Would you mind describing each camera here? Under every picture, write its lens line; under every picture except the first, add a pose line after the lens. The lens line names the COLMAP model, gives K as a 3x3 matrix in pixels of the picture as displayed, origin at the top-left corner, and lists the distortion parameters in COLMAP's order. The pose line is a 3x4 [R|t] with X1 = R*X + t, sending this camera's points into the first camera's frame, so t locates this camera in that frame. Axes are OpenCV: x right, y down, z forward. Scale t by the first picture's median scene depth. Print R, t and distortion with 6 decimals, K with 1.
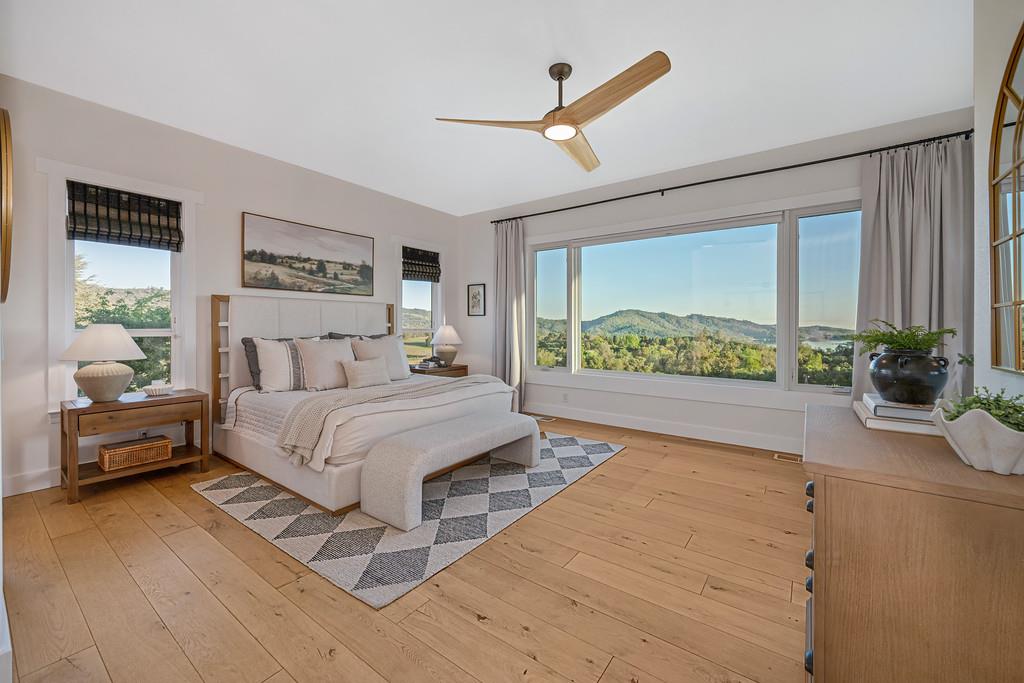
lens RADIAL K [[408.0, 0, 512.2], [0, 408.0, 322.6], [0, 0, 1]] dist [0.002502, 0.000102]
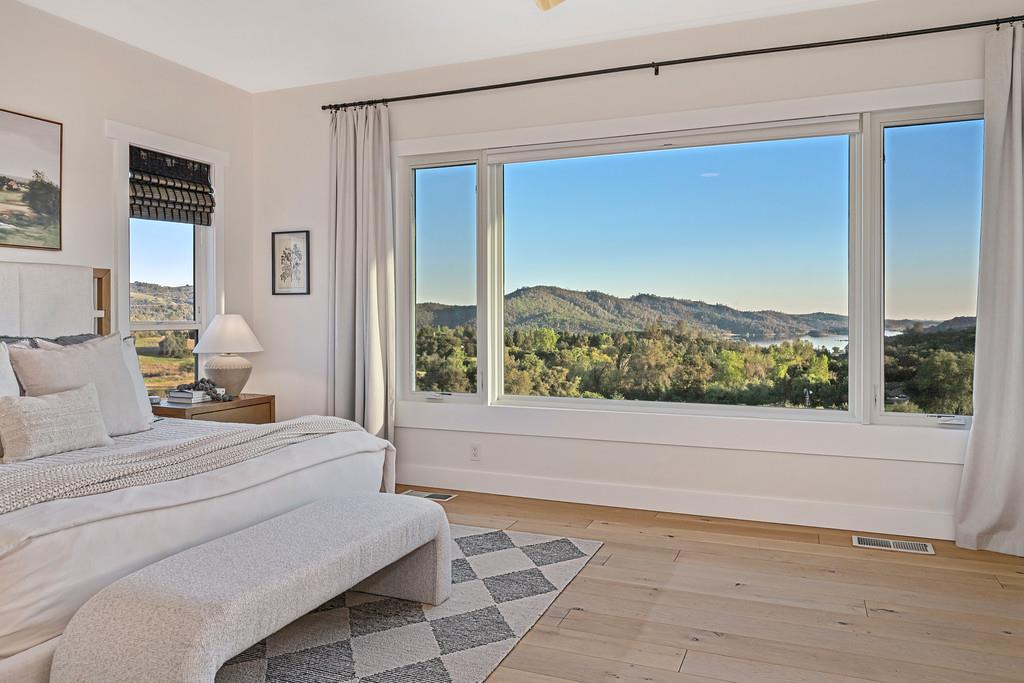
lens RADIAL K [[729.5, 0, 512.2], [0, 729.5, 308.7], [0, 0, 1]] dist [-0.004765, 0.004939]
pose [[0.970896, -0.002337, 0.239488, -0.042018], [0.002339, 0.999997, 0.000277, 0.000583], [-0.239488, 0.000291, 0.970899, 0.079678]]
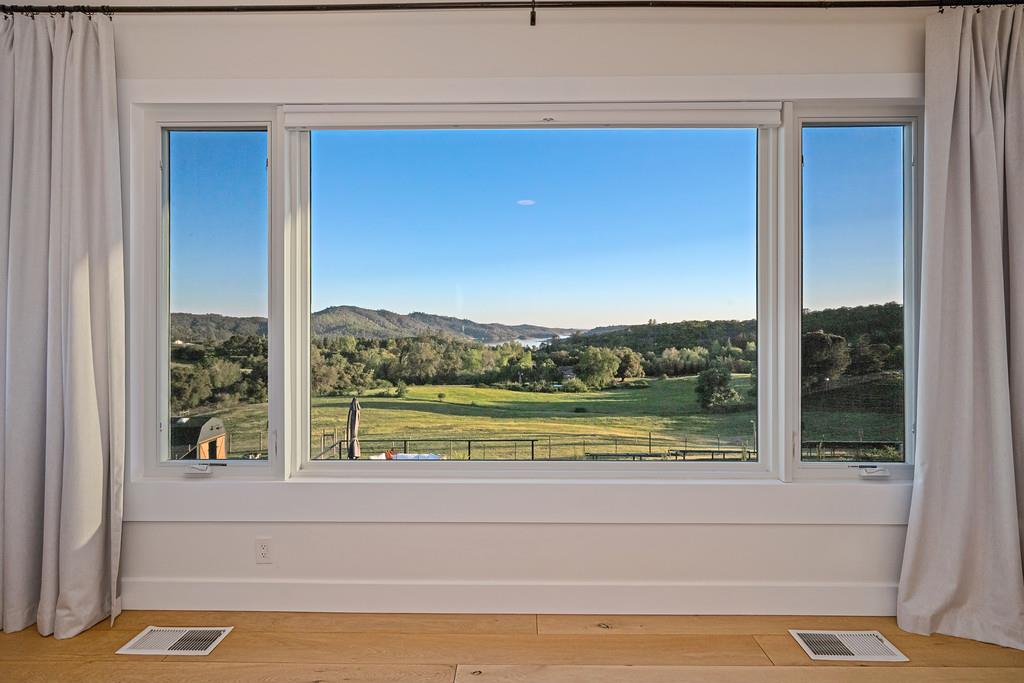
lens RADIAL K [[481.4, 0, 516.8], [0, 481.4, 323.4], [0, 0, 1]] dist [0.001866, -0.000660]
pose [[0.811018, -0.001793, 0.585018, 0.059887], [-0.000498, 0.999993, 0.003755, -0.013328], [-0.585021, -0.003336, 0.811011, 0.494537]]
